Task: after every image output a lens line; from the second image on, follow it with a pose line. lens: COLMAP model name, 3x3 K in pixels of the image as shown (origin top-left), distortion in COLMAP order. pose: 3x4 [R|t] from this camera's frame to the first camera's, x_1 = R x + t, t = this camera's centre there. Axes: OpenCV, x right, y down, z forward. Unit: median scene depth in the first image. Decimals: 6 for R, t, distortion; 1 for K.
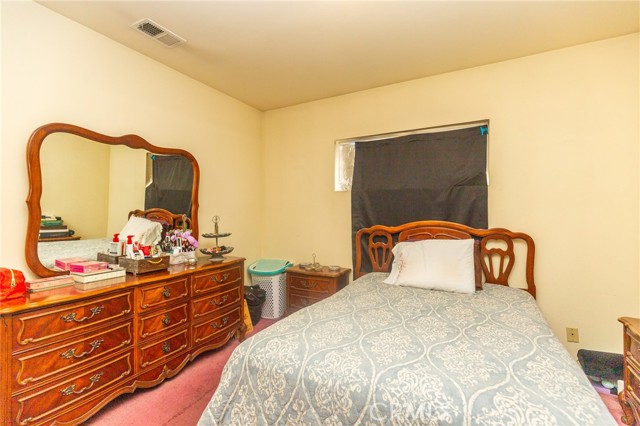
lens RADIAL K [[286.9, 0, 318.5], [0, 286.9, 211.8], [0, 0, 1]] dist [0.010954, -0.001066]
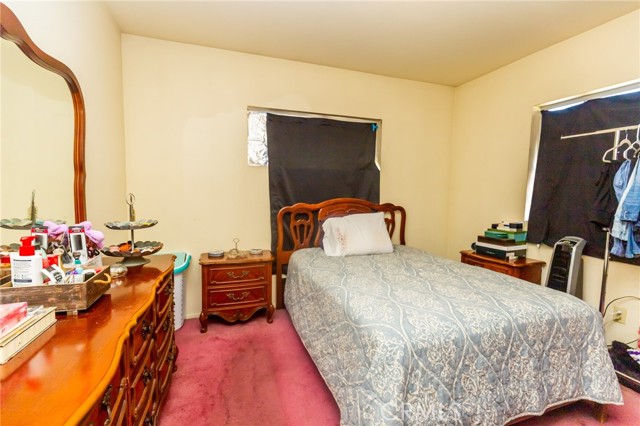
lens RADIAL K [[286.9, 0, 319.2], [0, 286.9, 212.1], [0, 0, 1]] dist [0.010954, -0.001066]
pose [[0.684595, -0.046558, 0.727435, -0.526318], [-0.011495, 0.997144, 0.074638, 0.001754], [-0.728833, -0.059459, 0.682105, 0.278138]]
